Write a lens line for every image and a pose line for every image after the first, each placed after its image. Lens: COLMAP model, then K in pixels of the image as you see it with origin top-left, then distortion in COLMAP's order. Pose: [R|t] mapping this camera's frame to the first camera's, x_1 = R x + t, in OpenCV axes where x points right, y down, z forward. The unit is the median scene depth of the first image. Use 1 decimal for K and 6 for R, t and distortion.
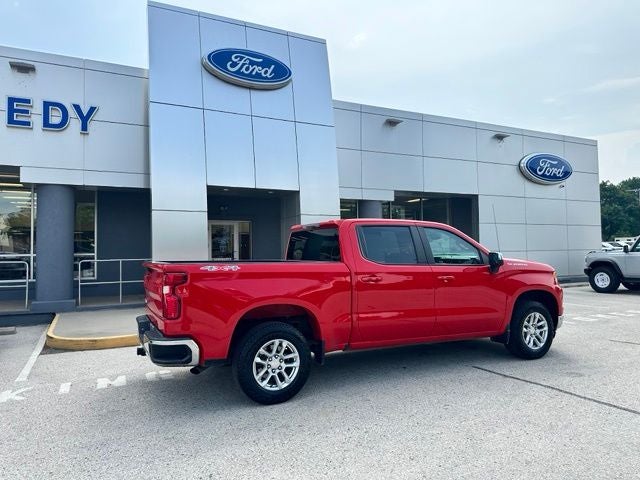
lens RADIAL K [[449.3, 0, 315.9], [0, 449.3, 236.0], [0, 0, 1]] dist [0.074402, -0.099022]
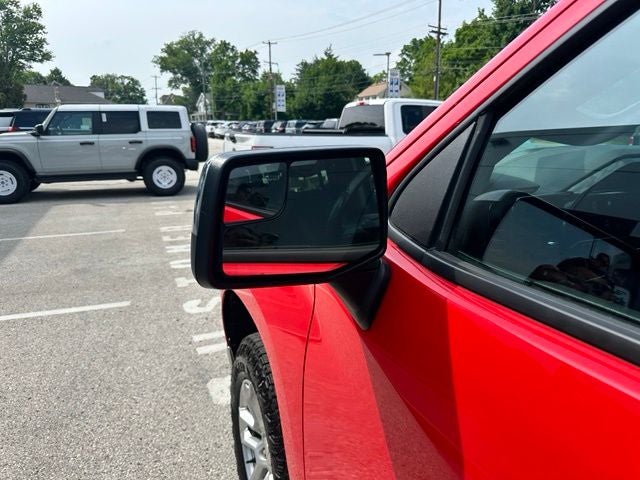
lens RADIAL K [[471.5, 0, 320.0], [0, 471.5, 240.0], [0, 0, 1]] dist [-0.003693, -0.012518]
pose [[0.083392, -0.214797, 0.973092, 0.049712], [-0.034835, 0.975268, 0.218263, 0.026846], [-0.995908, -0.052099, 0.073847, 0.735082]]
